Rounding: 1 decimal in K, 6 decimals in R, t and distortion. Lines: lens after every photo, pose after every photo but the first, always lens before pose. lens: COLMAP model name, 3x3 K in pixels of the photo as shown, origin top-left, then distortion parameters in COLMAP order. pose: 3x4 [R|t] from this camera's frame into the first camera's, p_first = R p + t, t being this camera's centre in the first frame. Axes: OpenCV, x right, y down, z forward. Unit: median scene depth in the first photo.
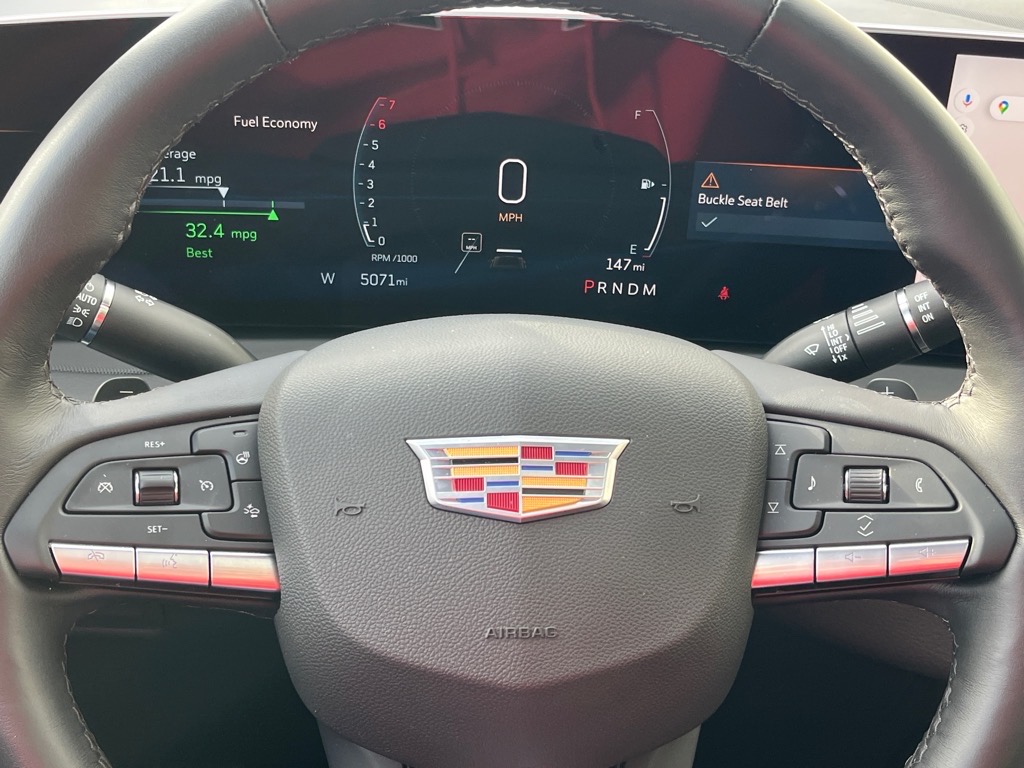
lens RADIAL K [[1304.7, 0, 512.0], [0, 1304.7, 384.0], [0, 0, 1]] dist [0.027411, 0.018499]
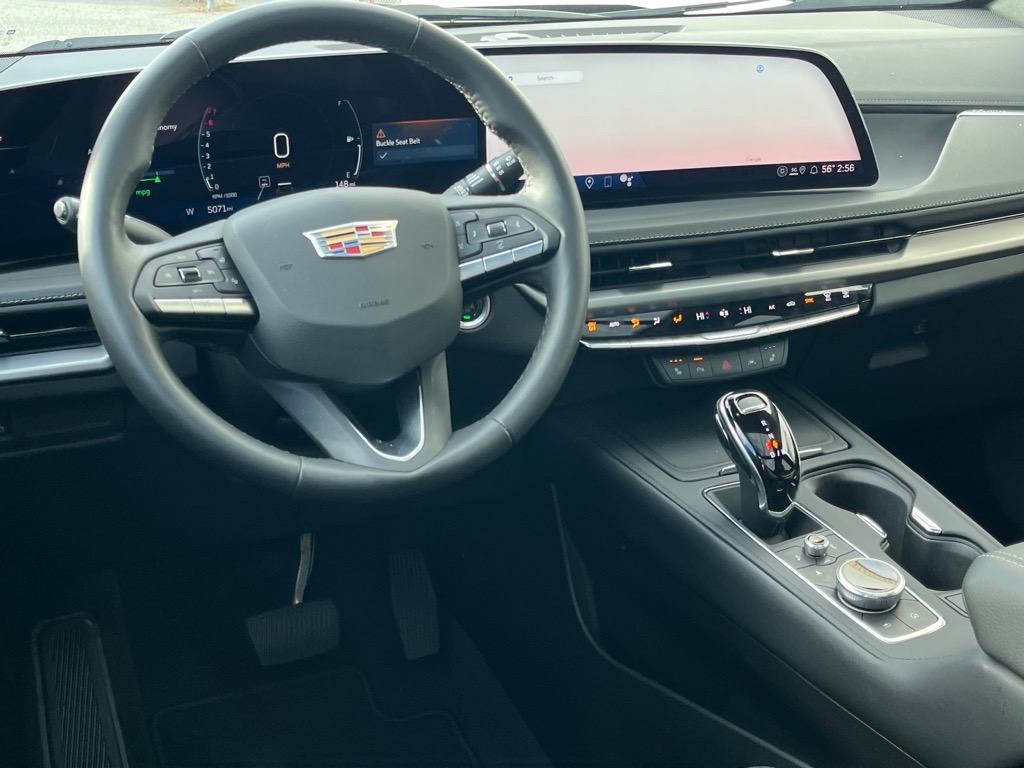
lens RADIAL K [[1237.2, 0, 512.0], [0, 1237.2, 384.0], [0, 0, 1]] dist [0.179398, -1.054149]
pose [[0.917928, -0.189094, 0.348785, -0.513420], [0.215805, 0.975657, -0.038999, 0.429651], [-0.332921, 0.111068, 0.936391, -1.016427]]
